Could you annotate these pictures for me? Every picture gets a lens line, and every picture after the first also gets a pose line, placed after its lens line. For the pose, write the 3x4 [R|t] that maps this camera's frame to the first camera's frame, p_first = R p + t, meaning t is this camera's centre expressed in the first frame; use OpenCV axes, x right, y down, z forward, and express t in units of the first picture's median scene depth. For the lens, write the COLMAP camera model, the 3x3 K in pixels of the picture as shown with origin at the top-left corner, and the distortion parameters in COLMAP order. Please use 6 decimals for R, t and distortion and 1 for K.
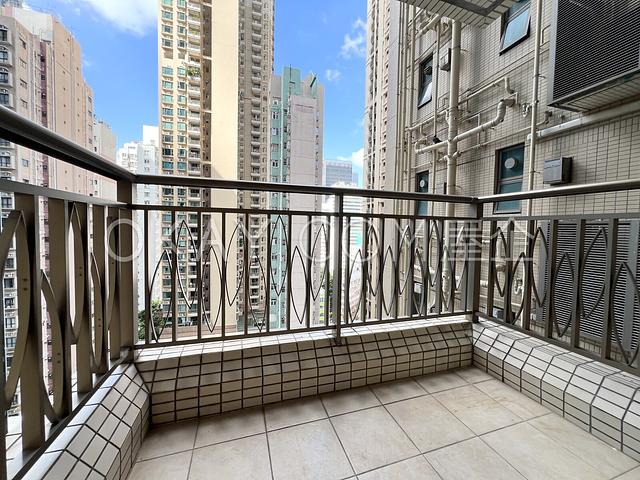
lens RADIAL K [[255.3, 0, 320.0], [0, 255.3, 238.9], [0, 0, 1]] dist [-0.002759, 0.000093]
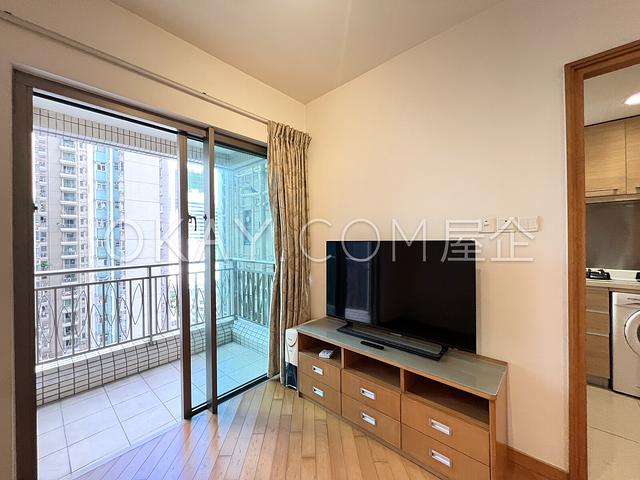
lens RADIAL K [[255.3, 0, 320.0], [0, 255.3, 238.9], [0, 0, 1]] dist [-0.002759, 0.000093]
pose [[0.861807, -0.032399, 0.506200, 0.219049], [0.051695, 0.998372, -0.024112, -0.272603], [-0.504594, 0.046948, 0.862079, -1.331590]]
